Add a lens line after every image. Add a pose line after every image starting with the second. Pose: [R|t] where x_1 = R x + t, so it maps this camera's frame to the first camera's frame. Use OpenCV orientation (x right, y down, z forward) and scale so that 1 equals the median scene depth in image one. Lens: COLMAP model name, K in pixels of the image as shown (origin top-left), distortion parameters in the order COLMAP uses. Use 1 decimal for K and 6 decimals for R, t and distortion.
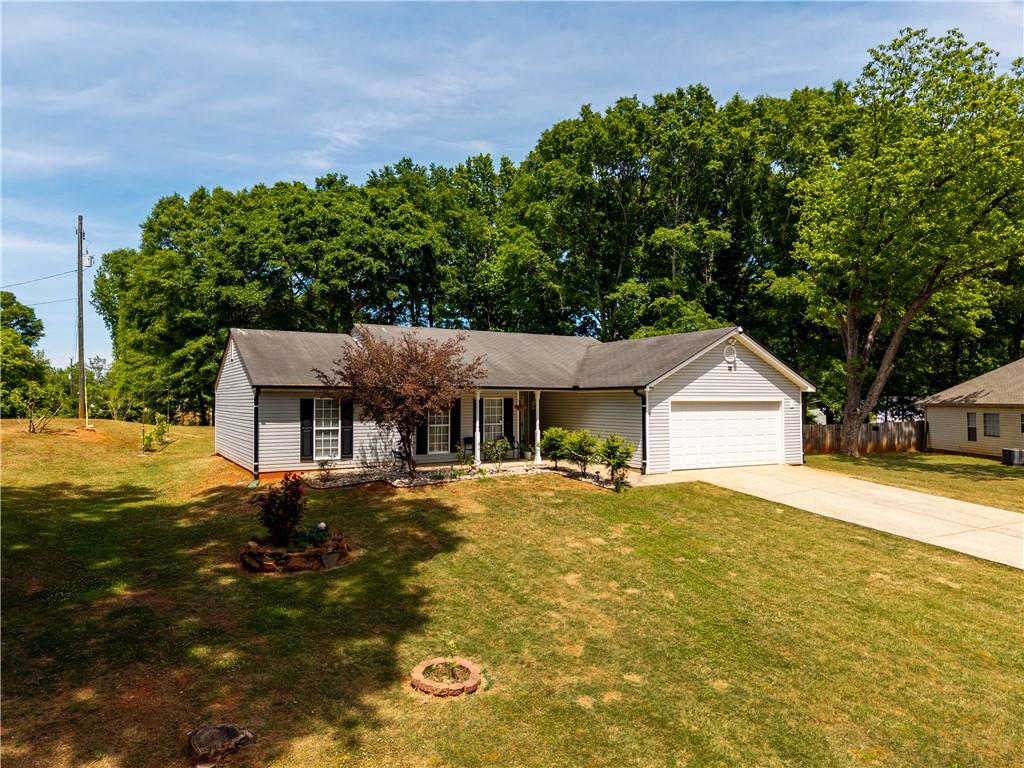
lens RADIAL K [[718.7, 0, 512.0], [0, 718.7, 390.6], [0, 0, 1]] dist [0.034647, -0.010776]
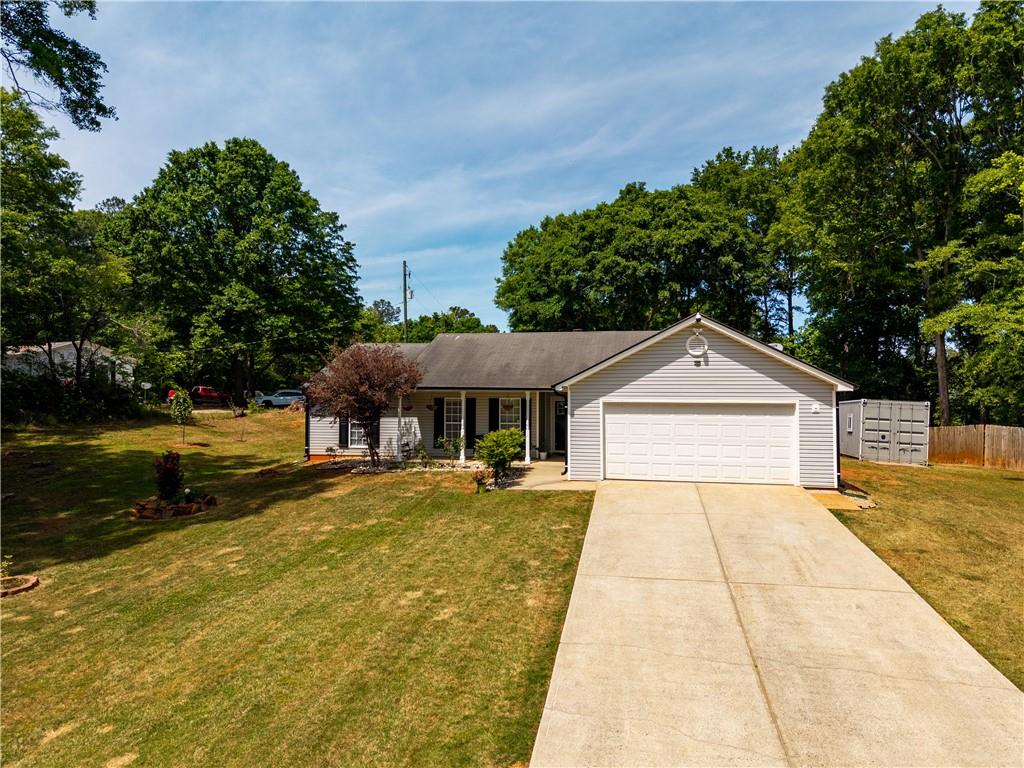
lens RADIAL K [[718.7, 0, 511.8], [0, 718.7, 382.8], [0, 0, 1]] dist [0.034647, -0.010776]
pose [[0.734397, -0.012140, -0.678611, 0.370166], [0.005457, 0.999913, -0.011982, 0.000264], [0.678698, 0.005097, 0.734400, 0.129377]]
